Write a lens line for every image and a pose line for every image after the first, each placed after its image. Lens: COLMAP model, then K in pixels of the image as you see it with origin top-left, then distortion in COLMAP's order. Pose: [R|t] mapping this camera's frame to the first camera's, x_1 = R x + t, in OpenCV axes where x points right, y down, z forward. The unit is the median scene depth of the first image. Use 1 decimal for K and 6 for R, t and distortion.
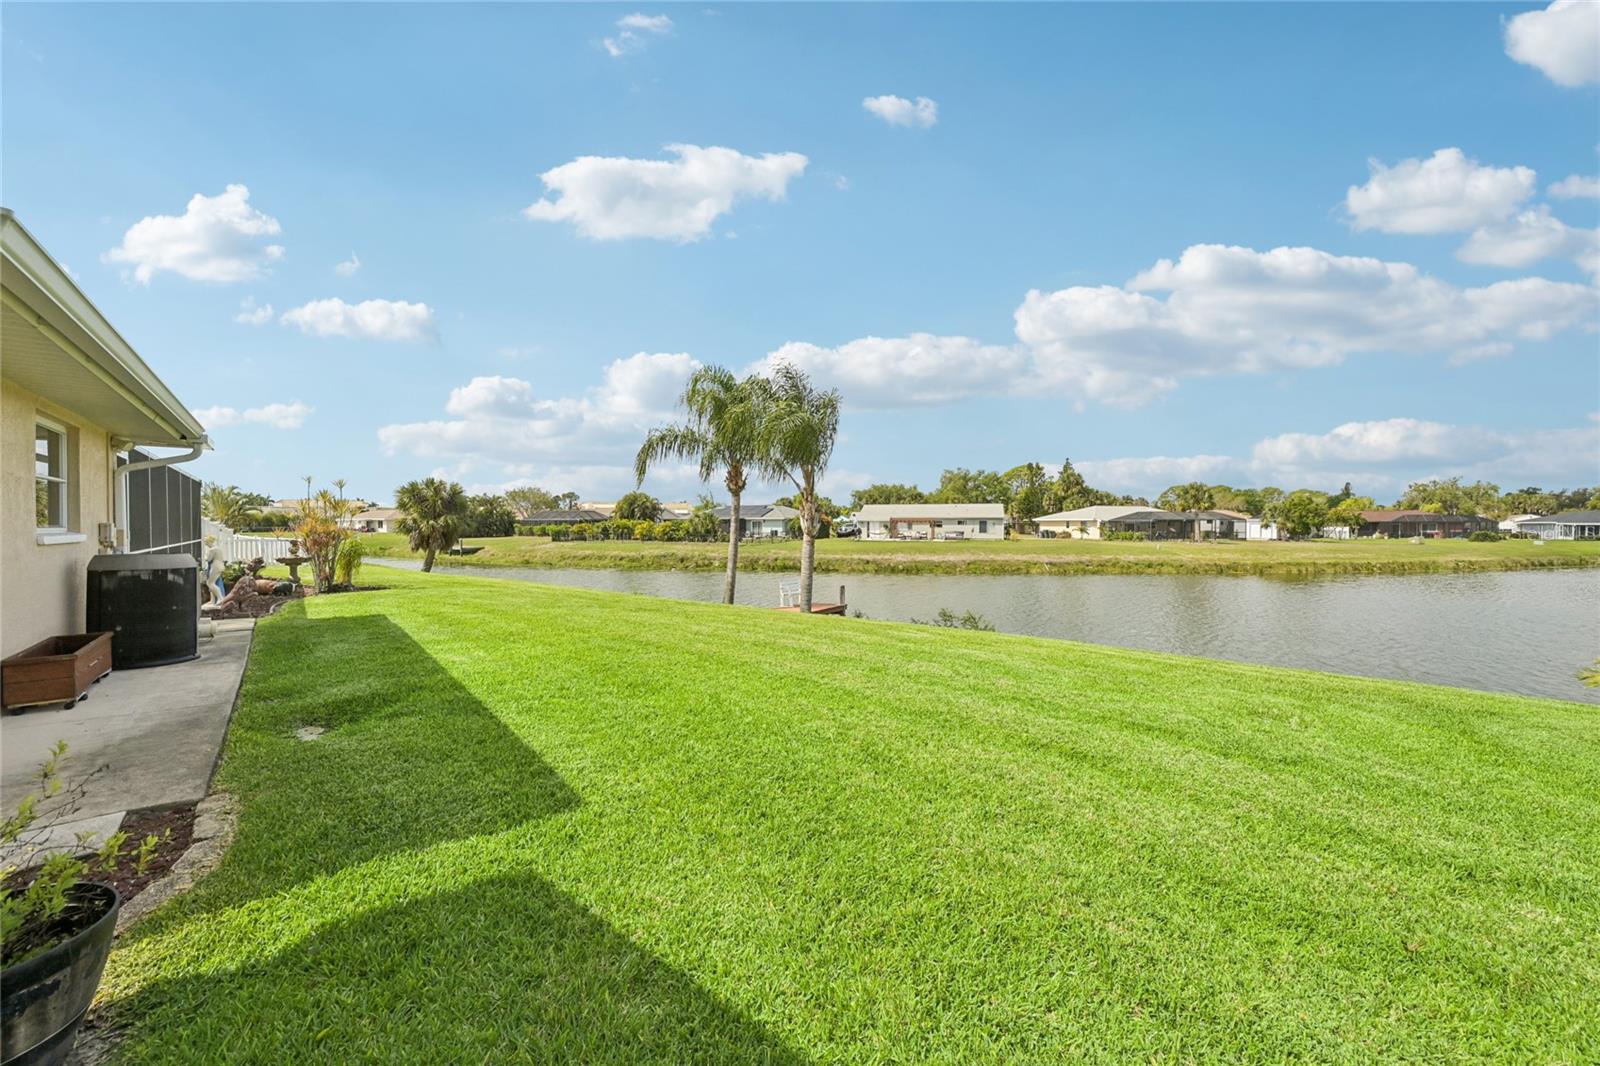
lens RADIAL K [[639.4, 0, 795.4], [0, 639.4, 533.2], [0, 0, 1]] dist [0.001889, 0.000418]
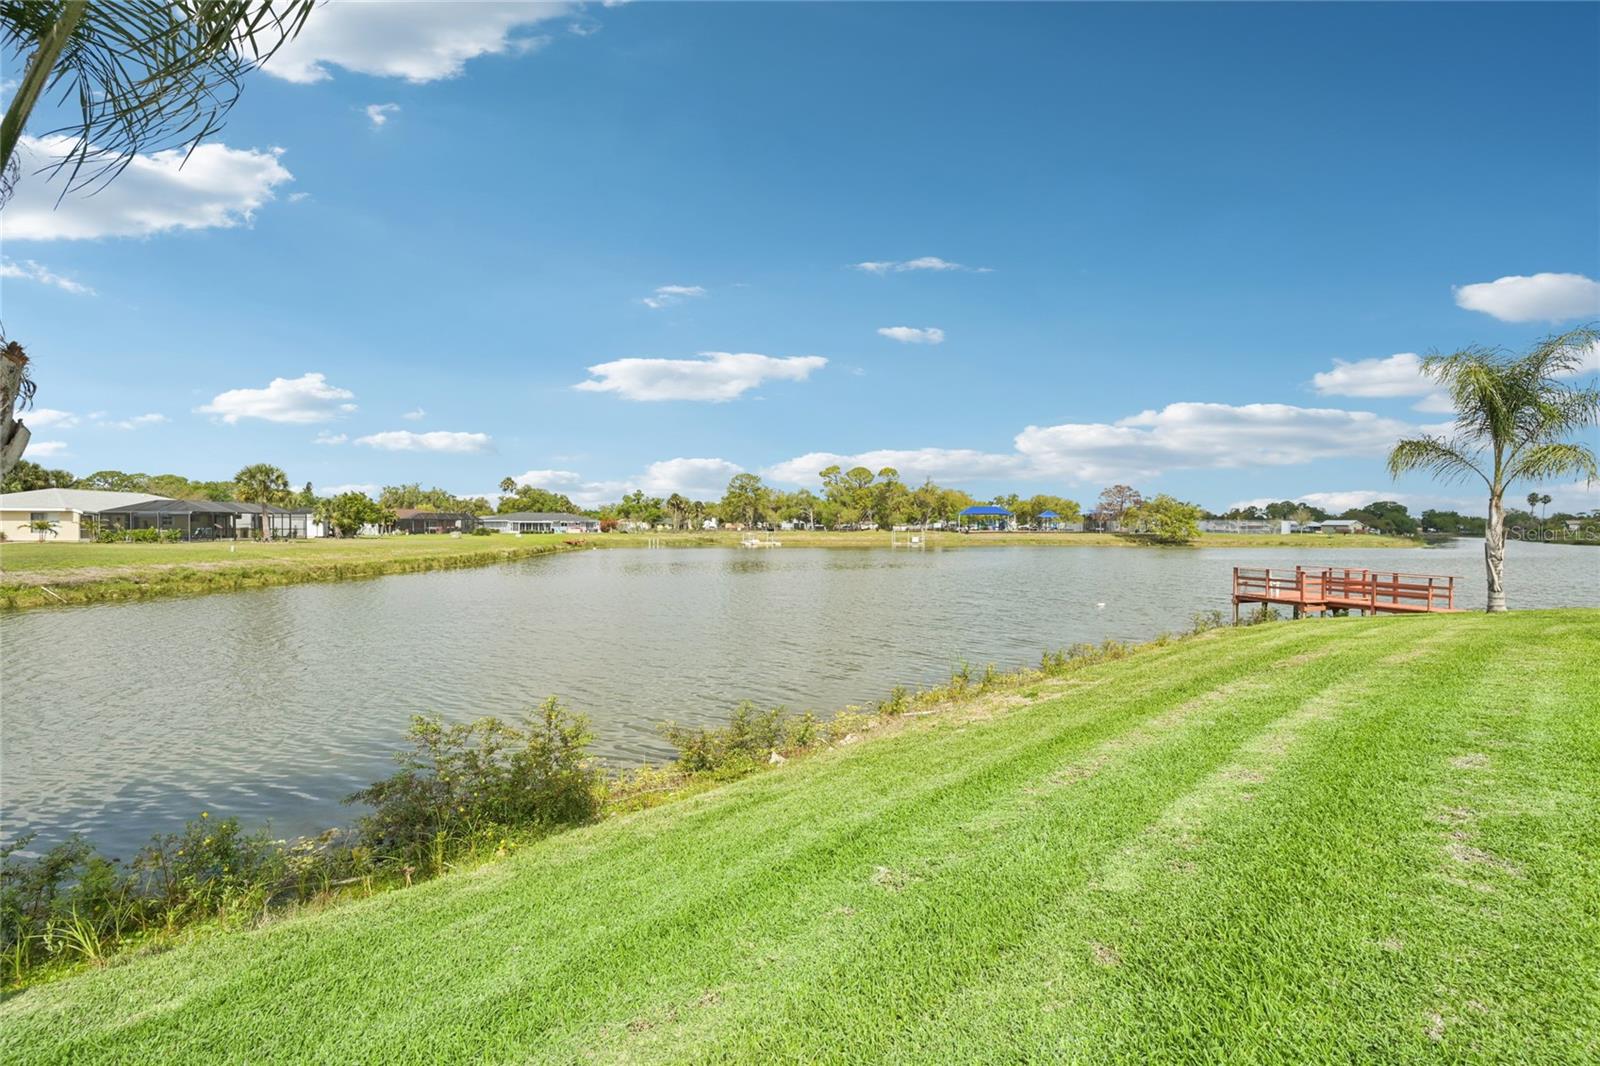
lens RADIAL K [[639.4, 0, 806.1], [0, 639.4, 529.8], [0, 0, 1]] dist [0.001889, 0.000418]
pose [[0.169238, -0.006394, 0.985555, -0.023443], [0.011828, 0.999920, 0.004456, 0.003436], [-0.985504, 0.010903, 0.169300, 0.191526]]
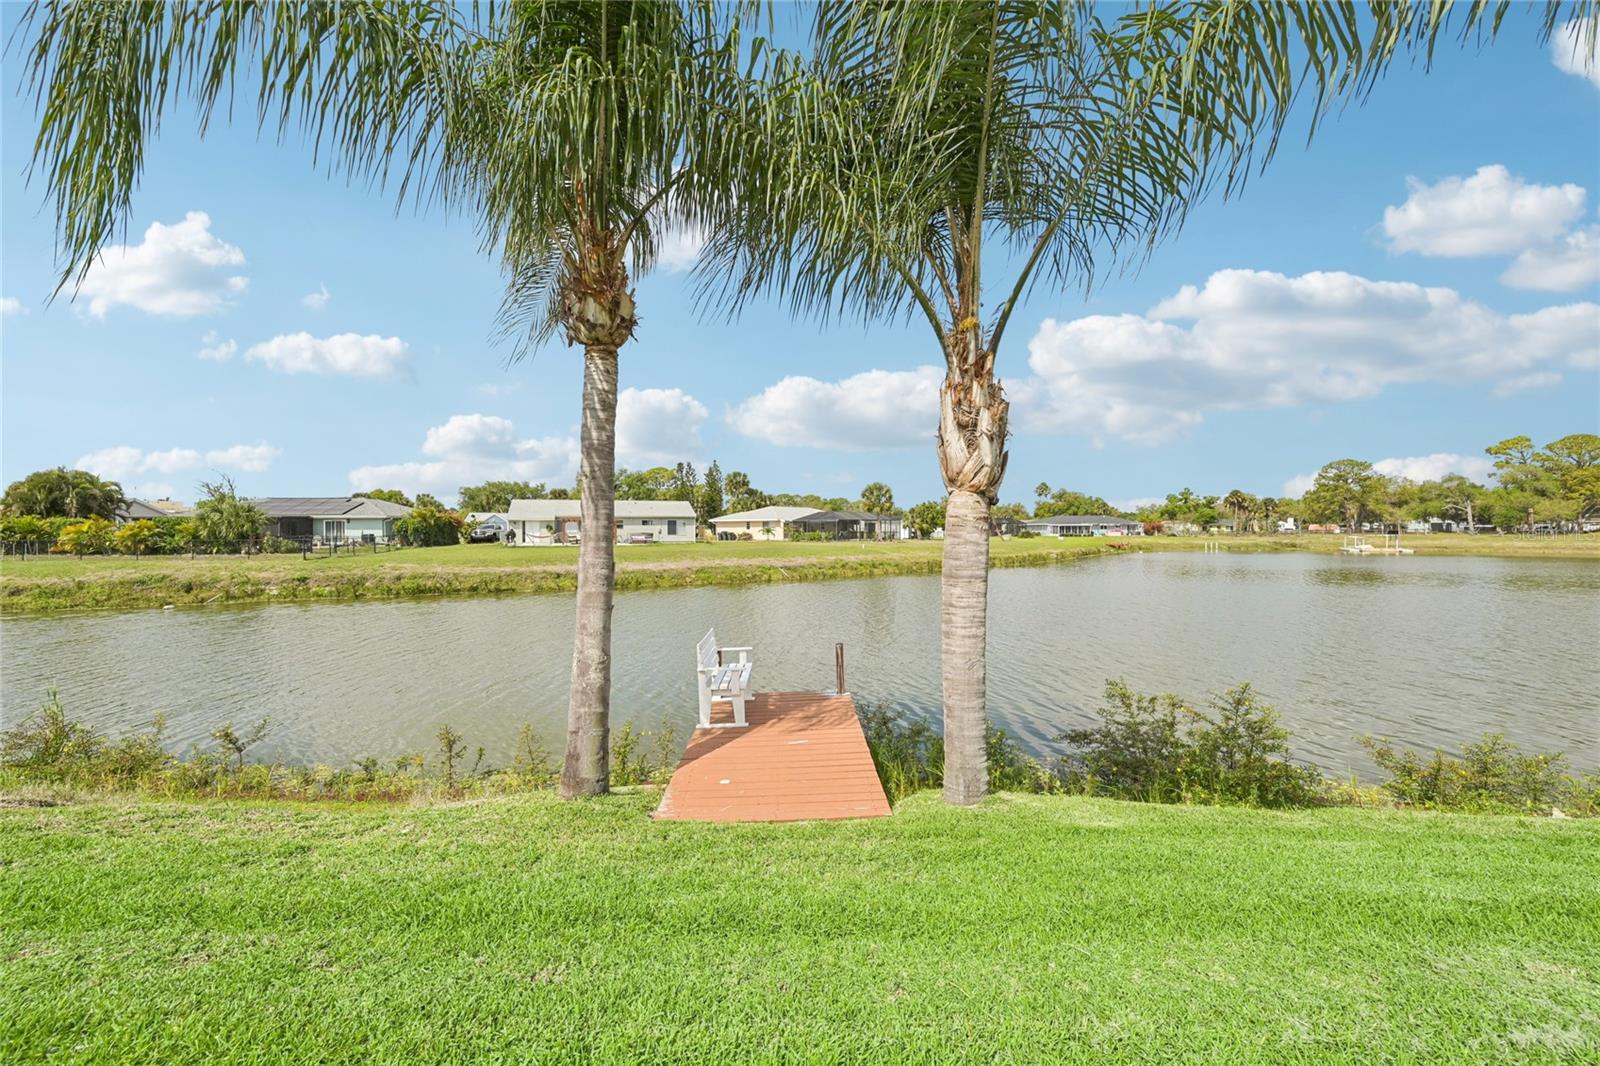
lens RADIAL K [[639.4, 0, 801.0], [0, 639.4, 533.1], [0, 0, 1]] dist [0.001889, 0.000418]
pose [[0.819524, -0.007193, 0.573000, -0.049354], [0.013328, 0.999890, -0.006511, 0.004968], [-0.572890, 0.012973, 0.819530, 0.203821]]
